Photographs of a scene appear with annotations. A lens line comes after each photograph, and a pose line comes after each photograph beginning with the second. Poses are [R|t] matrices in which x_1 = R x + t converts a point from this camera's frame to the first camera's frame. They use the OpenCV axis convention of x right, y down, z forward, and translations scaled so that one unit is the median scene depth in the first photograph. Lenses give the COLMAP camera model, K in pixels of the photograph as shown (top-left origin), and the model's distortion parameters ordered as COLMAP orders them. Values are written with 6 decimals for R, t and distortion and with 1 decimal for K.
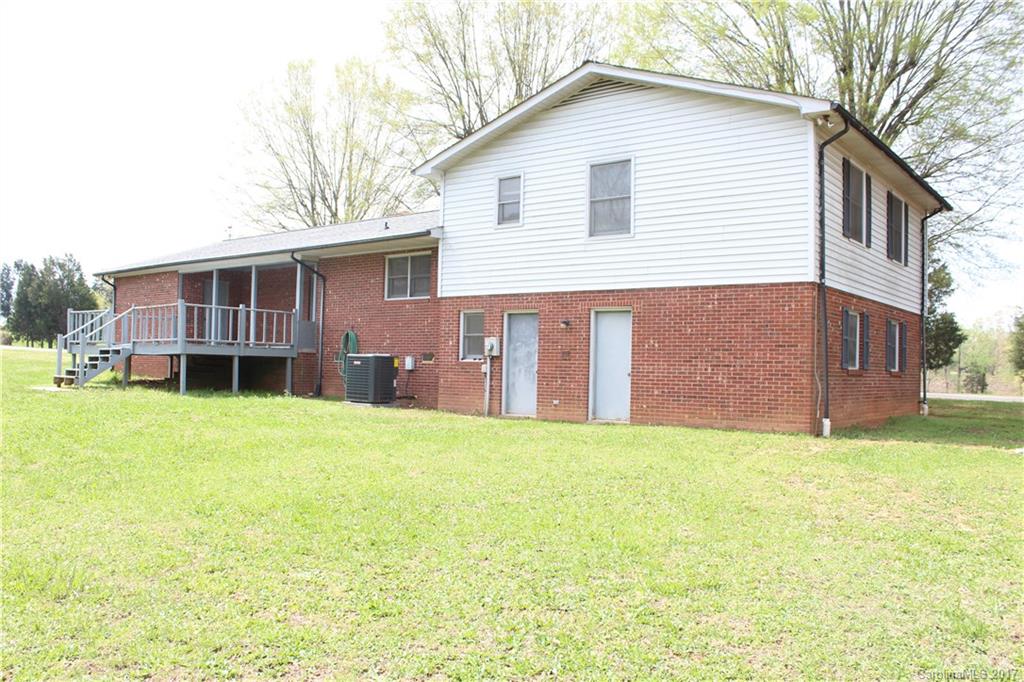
lens RADIAL K [[849.0, 0, 506.9], [0, 849.0, 353.5], [0, 0, 1]] dist [-0.169031, 0.151620]
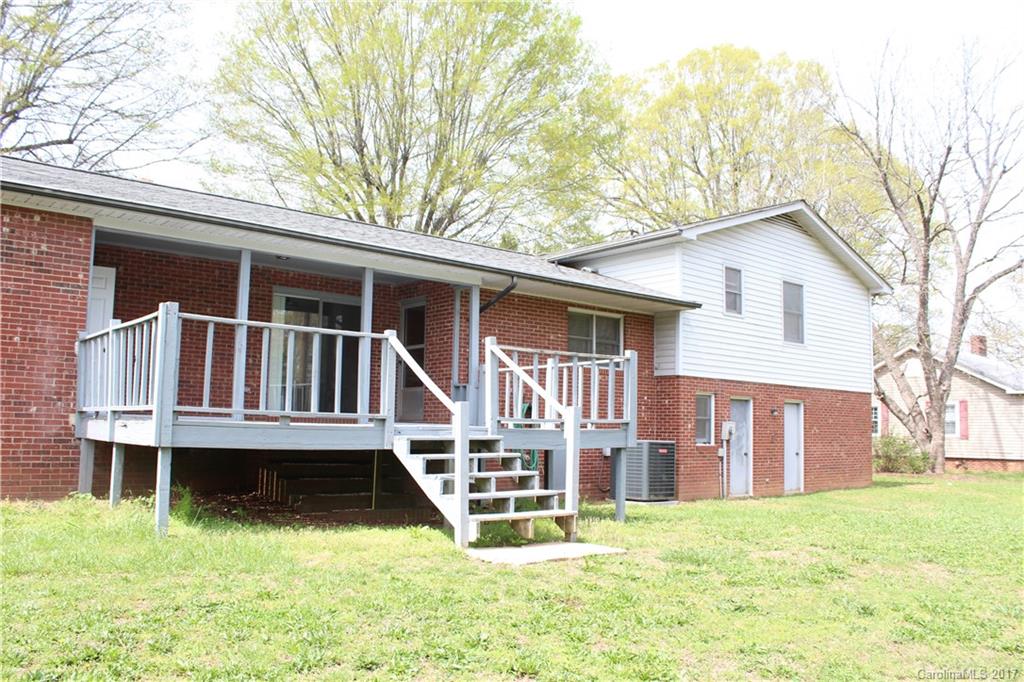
lens RADIAL K [[849.0, 0, 506.9], [0, 849.0, 353.5], [0, 0, 1]] dist [-0.169031, 0.151620]
pose [[0.206246, 0.073896, 0.975706, -1.064718], [-0.030498, 0.997145, -0.069073, -0.023029], [-0.978025, -0.015511, 0.207911, 1.057260]]
